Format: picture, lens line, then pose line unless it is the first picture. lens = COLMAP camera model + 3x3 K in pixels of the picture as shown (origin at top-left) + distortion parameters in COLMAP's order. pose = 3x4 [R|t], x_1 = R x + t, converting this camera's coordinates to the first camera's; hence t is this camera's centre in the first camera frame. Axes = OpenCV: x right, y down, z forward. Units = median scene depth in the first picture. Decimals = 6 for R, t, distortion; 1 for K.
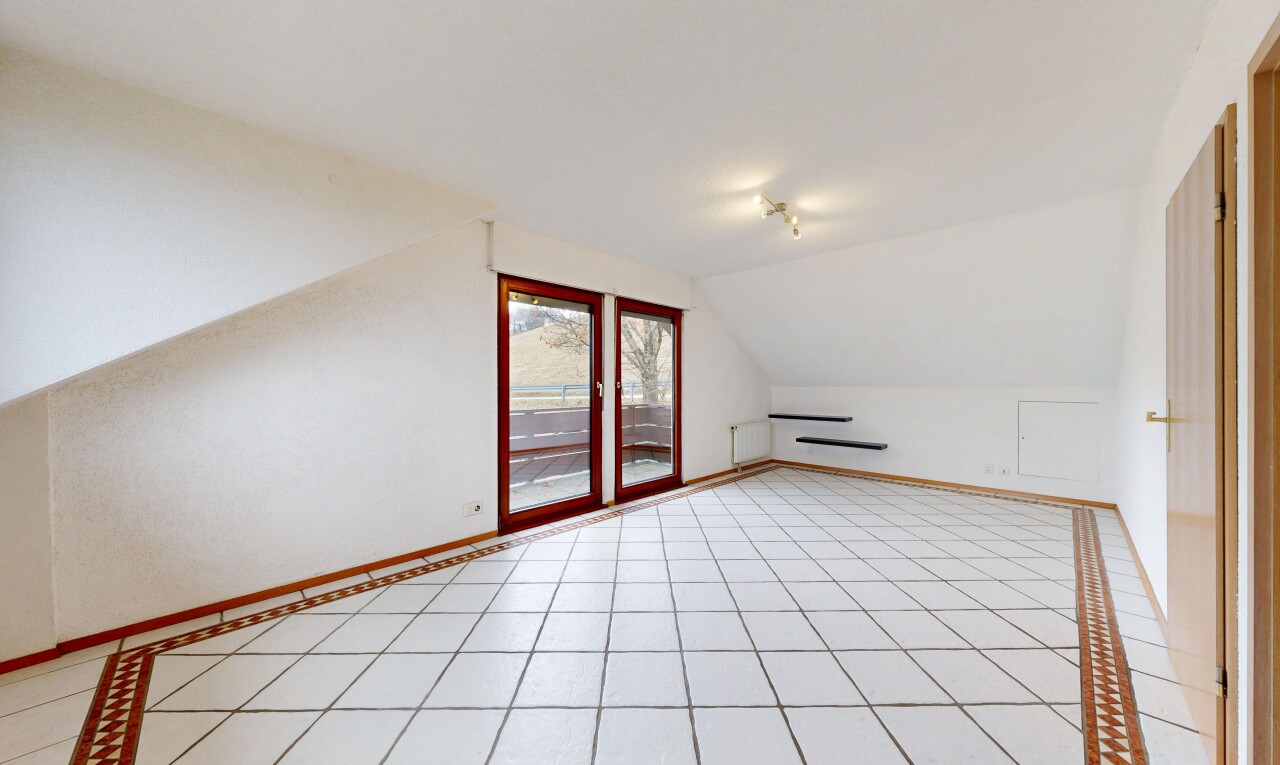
lens RADIAL K [[434.0, 0, 640.1], [0, 434.0, 364.7], [0, 0, 1]] dist [-0.000081, -0.000096]
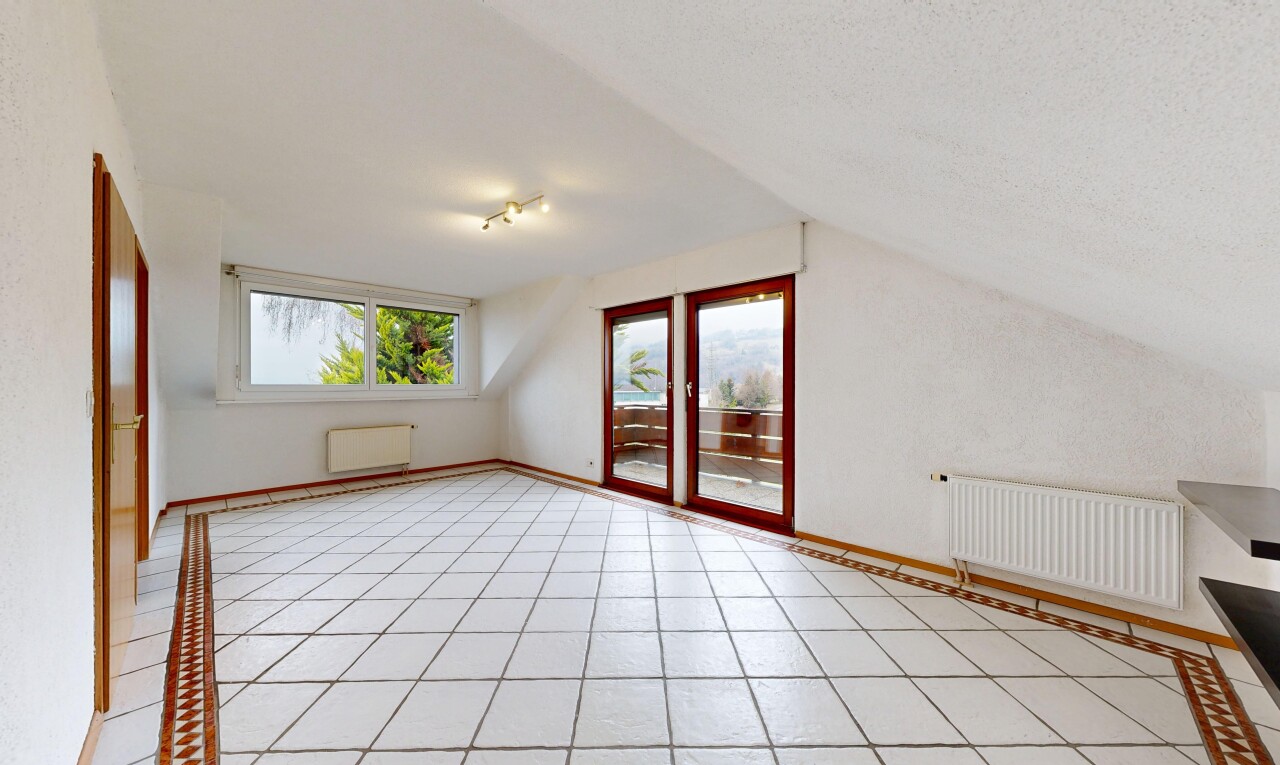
lens RADIAL K [[427.1, 0, 640.0], [0, 427.1, 382.5], [0, 0, 1]] dist [0.000279, 0.000235]
pose [[0.000116, -0.000459, -1.000000, 0.878286], [0.047343, 0.998879, -0.000453, 0.033117], [0.998879, -0.047342, 0.000138, 0.883205]]
